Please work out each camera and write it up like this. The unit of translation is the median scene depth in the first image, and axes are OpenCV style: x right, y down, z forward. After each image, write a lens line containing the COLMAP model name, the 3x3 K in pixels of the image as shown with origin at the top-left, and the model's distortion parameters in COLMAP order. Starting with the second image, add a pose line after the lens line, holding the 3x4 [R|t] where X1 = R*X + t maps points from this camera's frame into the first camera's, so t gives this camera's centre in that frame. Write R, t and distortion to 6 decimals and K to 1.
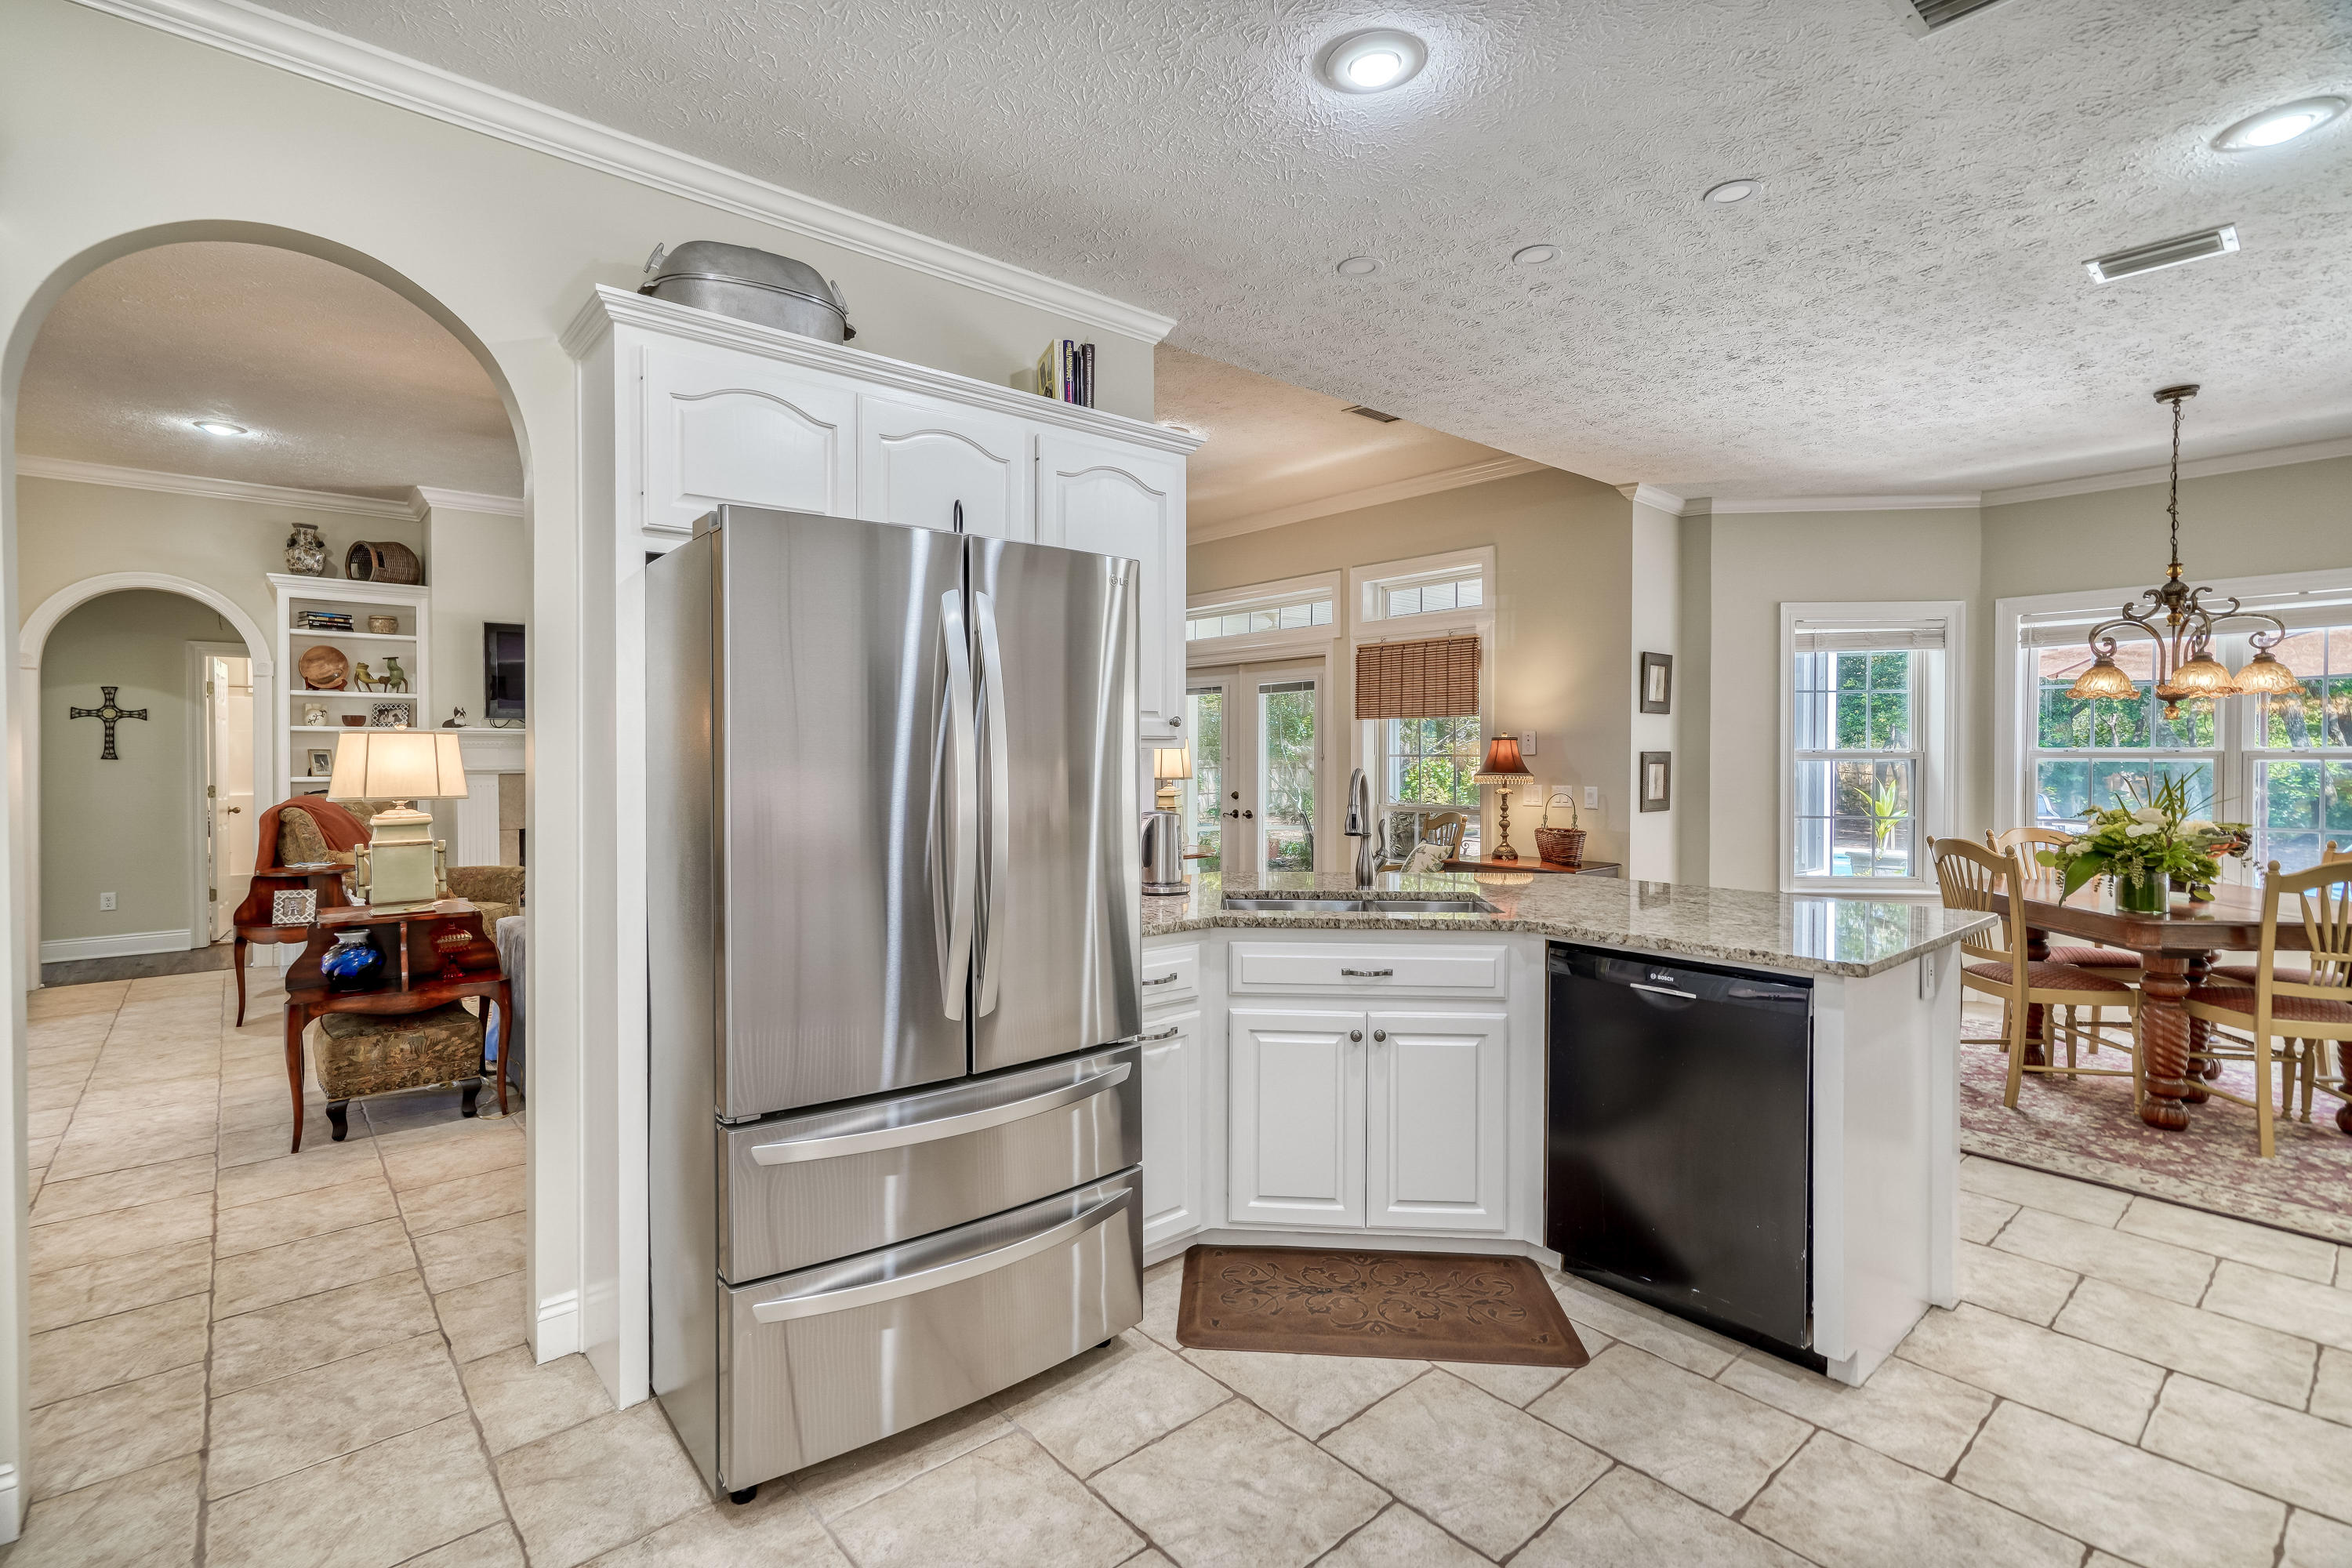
lens RADIAL K [[1083.7, 0, 1171.4], [0, 1083.7, 762.1], [0, 0, 1]] dist [0.004191, 0.000739]
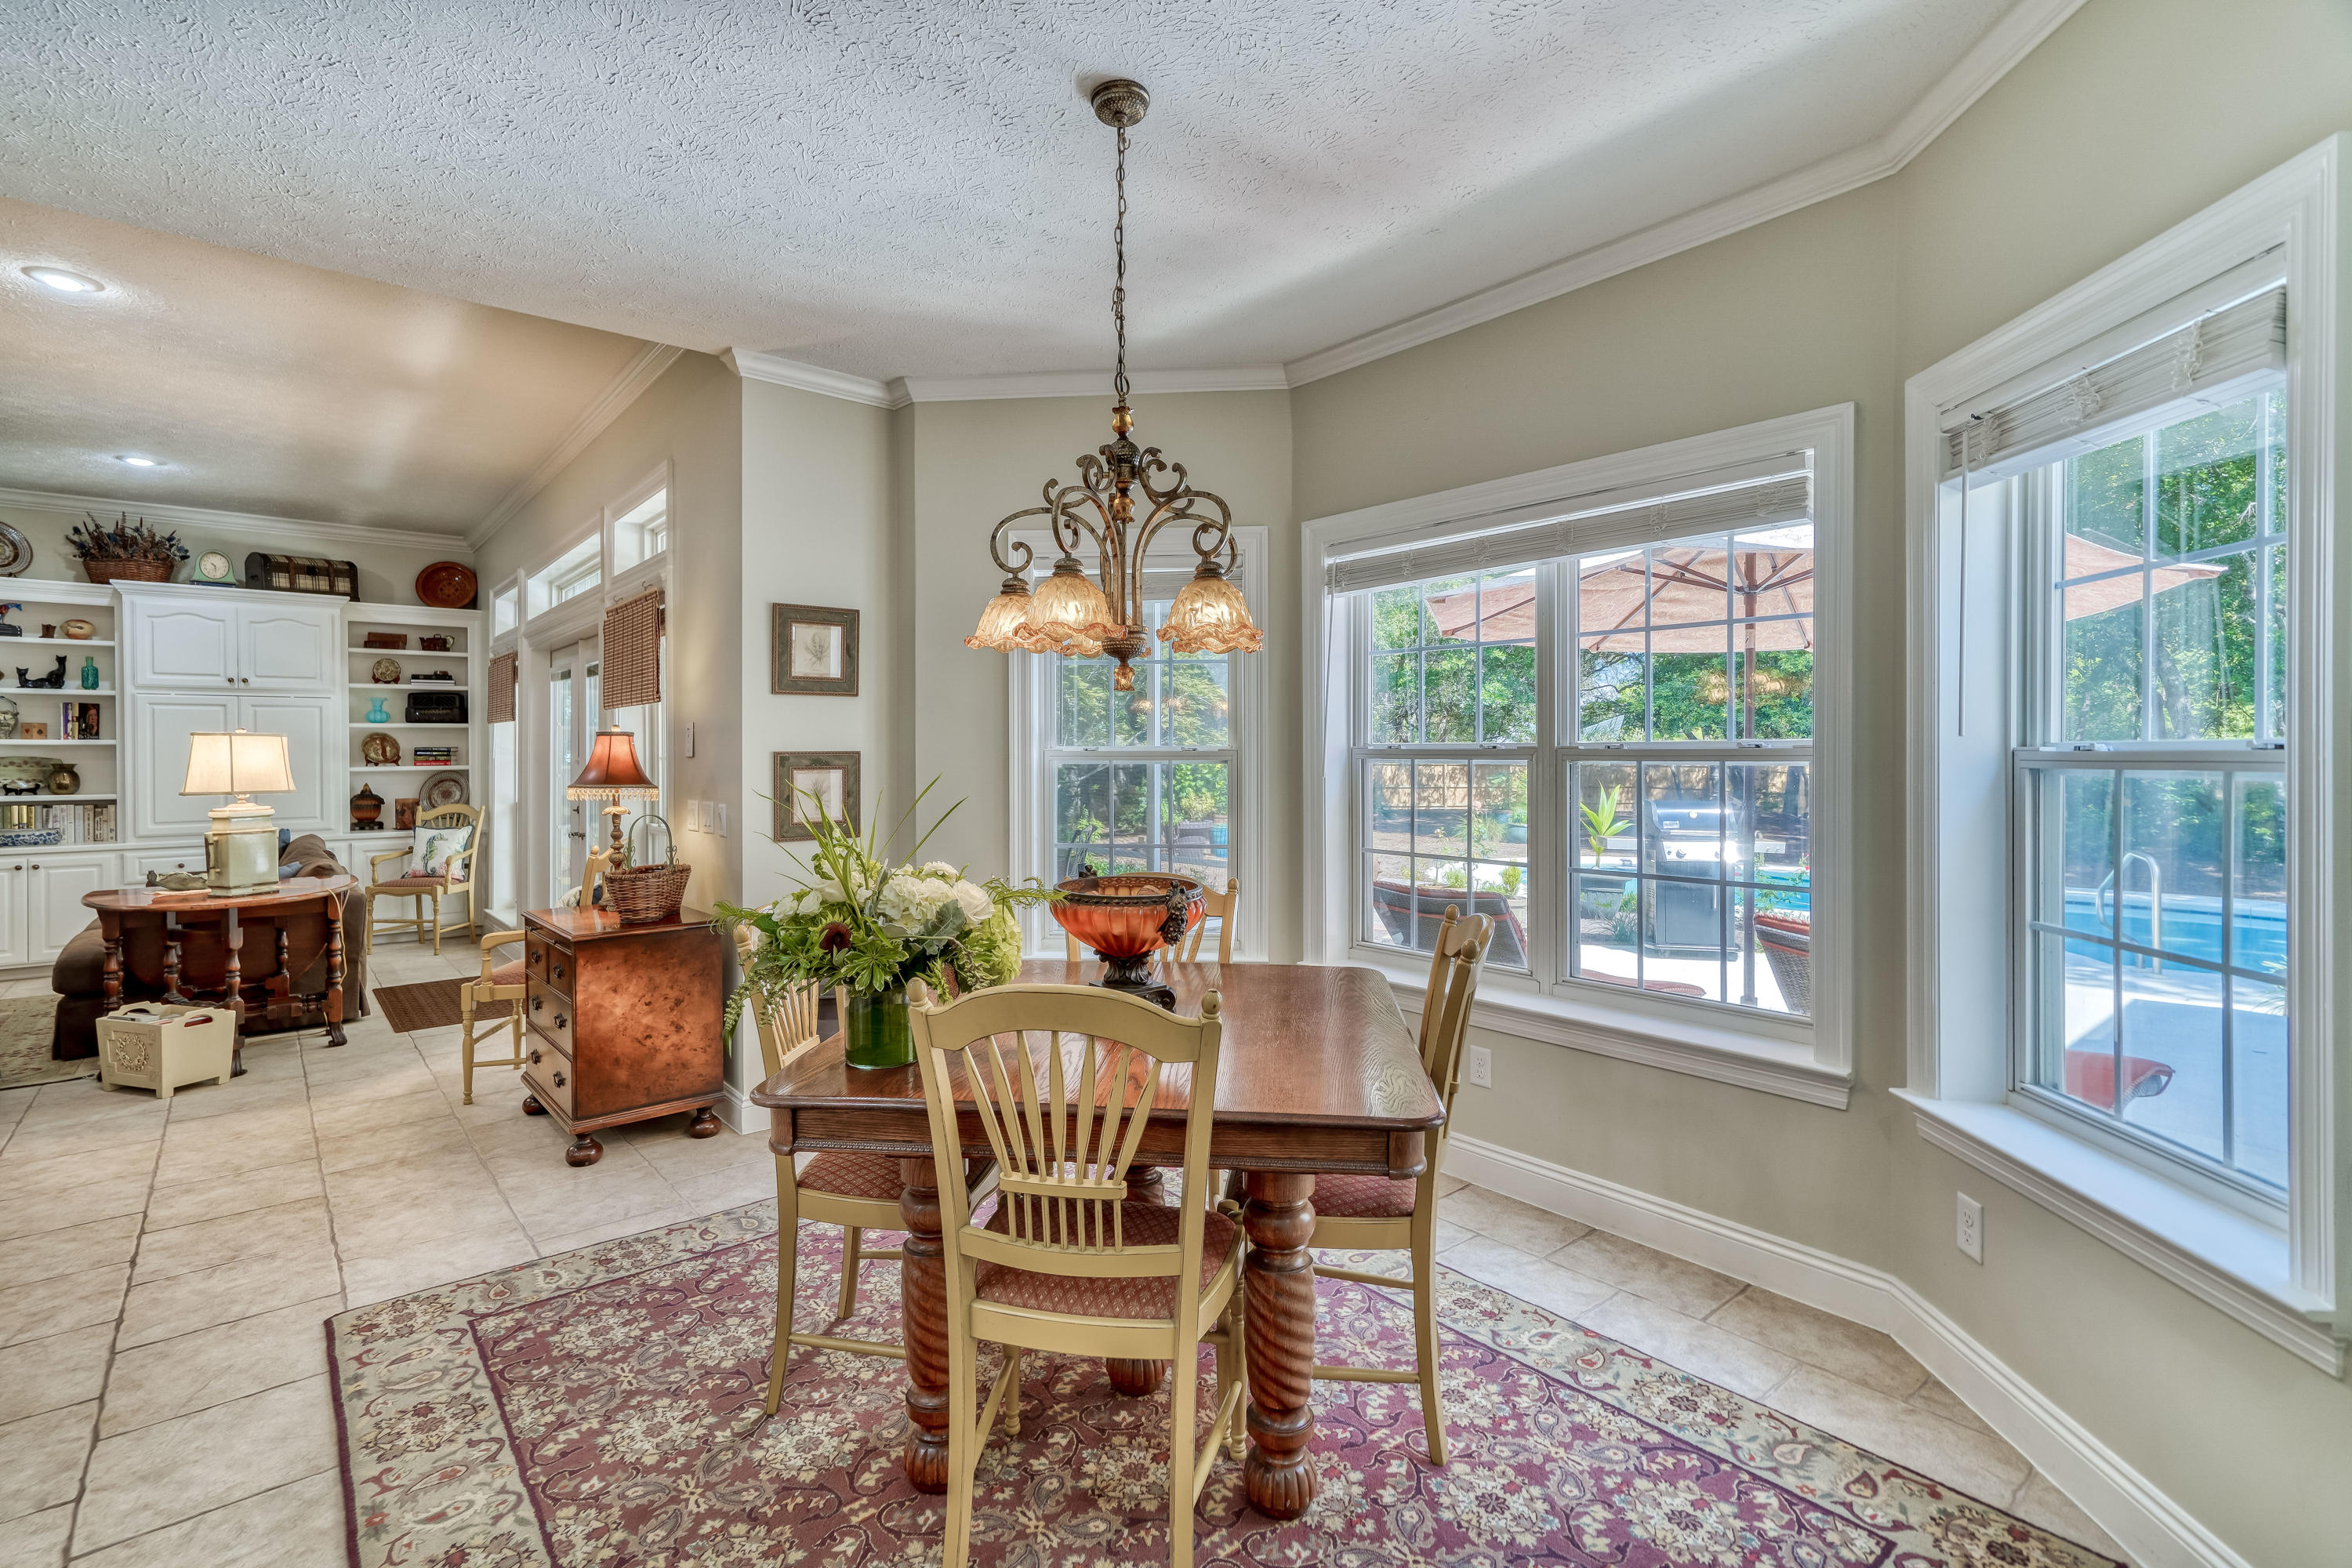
lens RADIAL K [[1104.8, 0, 1176.6], [0, 1104.8, 757.6], [0, 0, 1]] dist [0.000296, 0.008931]
pose [[0.999924, -0.002812, -0.012024, 0.685093], [0.002749, 0.999982, -0.005256, -0.001314], [0.012038, 0.005222, 0.999914, 0.315215]]
